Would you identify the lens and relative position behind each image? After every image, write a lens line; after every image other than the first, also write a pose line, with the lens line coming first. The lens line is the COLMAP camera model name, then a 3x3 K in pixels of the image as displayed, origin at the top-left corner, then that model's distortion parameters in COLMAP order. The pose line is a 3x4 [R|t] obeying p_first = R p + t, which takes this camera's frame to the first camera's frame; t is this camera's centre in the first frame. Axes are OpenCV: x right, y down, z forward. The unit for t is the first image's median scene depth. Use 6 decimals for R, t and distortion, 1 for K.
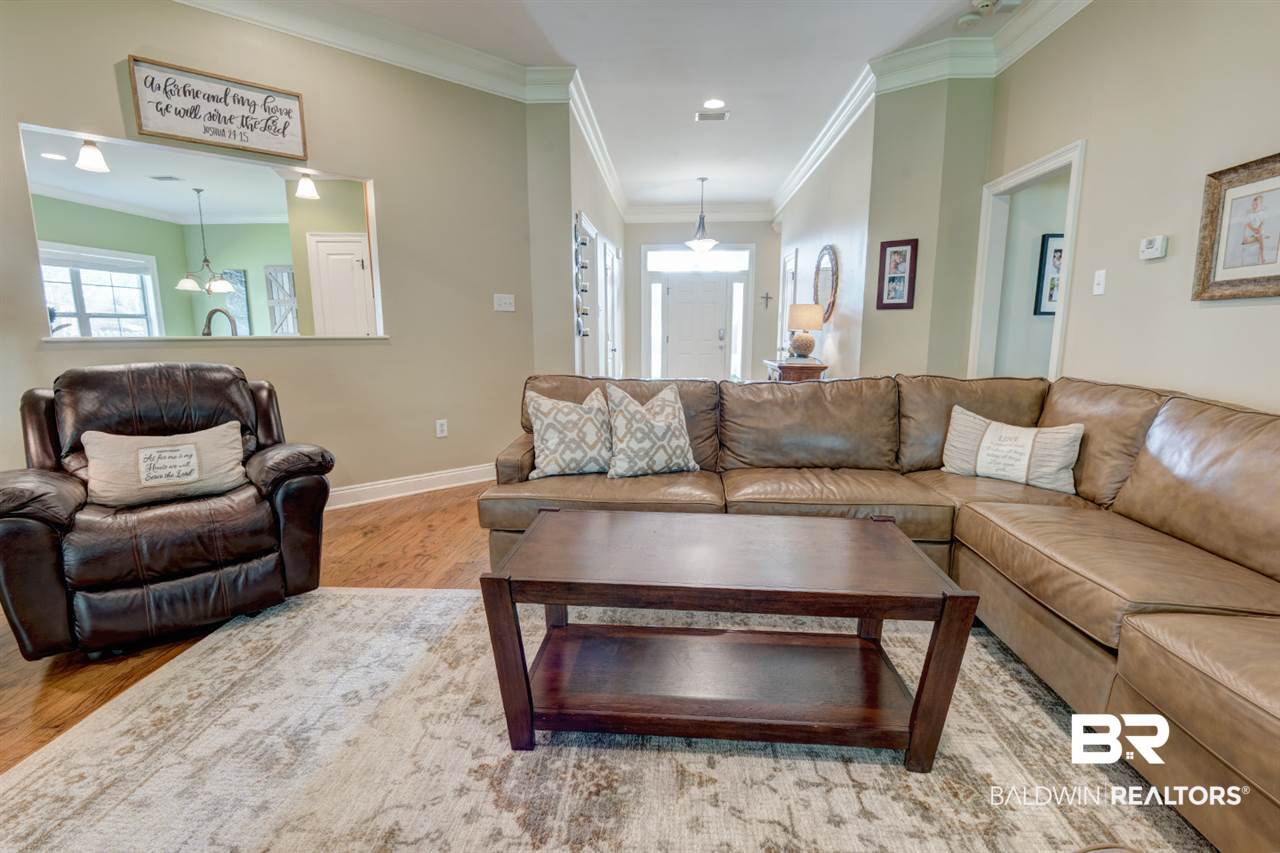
lens RADIAL K [[587.8, 0, 640.0], [0, 587.8, 426.5], [0, 0, 1]] dist [0.018484, -0.013831]
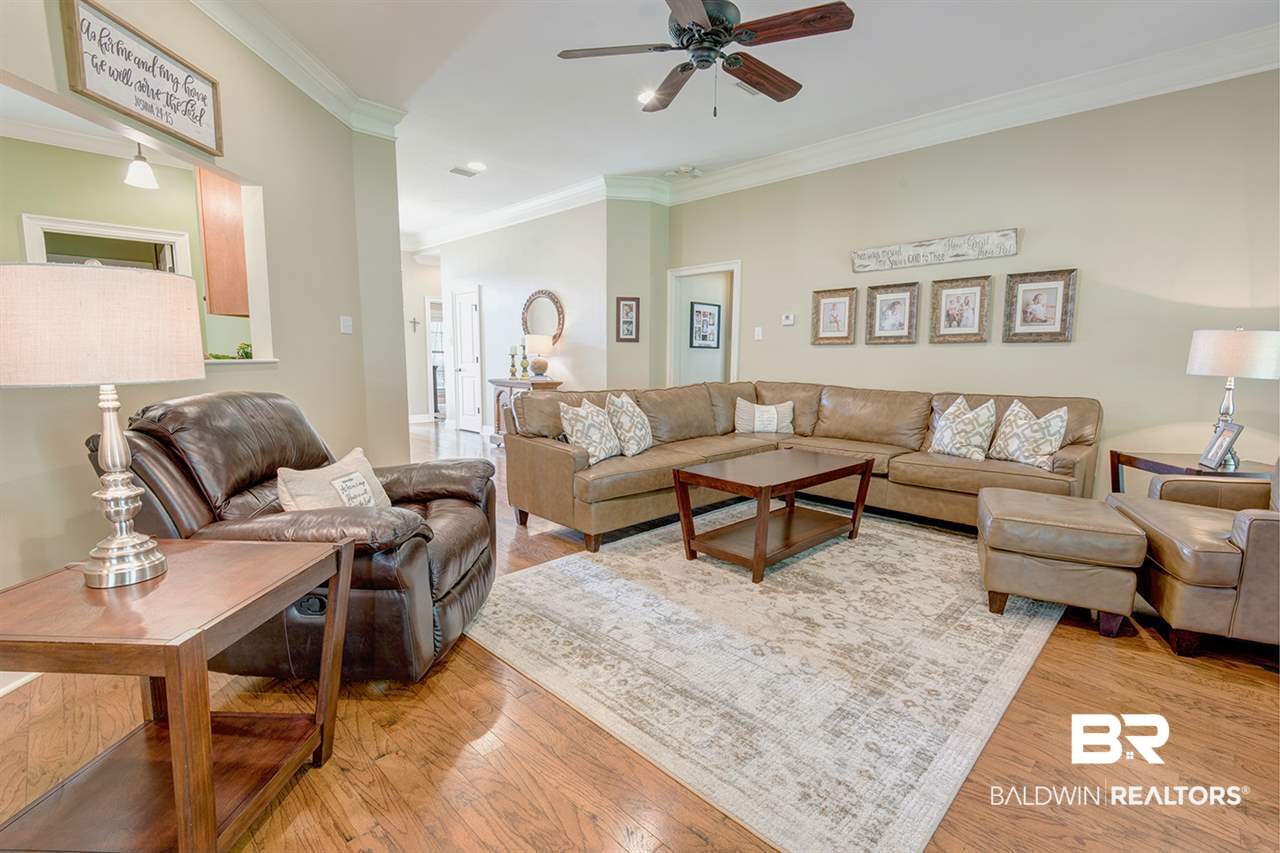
lens RADIAL K [[571.0, 0, 640.0], [0, 571.0, 426.5], [0, 0, 1]] dist [0.027773, -0.013093]
pose [[0.667765, -0.086832, 0.739291, -0.885086], [0.110445, 0.993738, 0.016958, -0.007464], [-0.736133, 0.070327, 0.673173, 0.011179]]
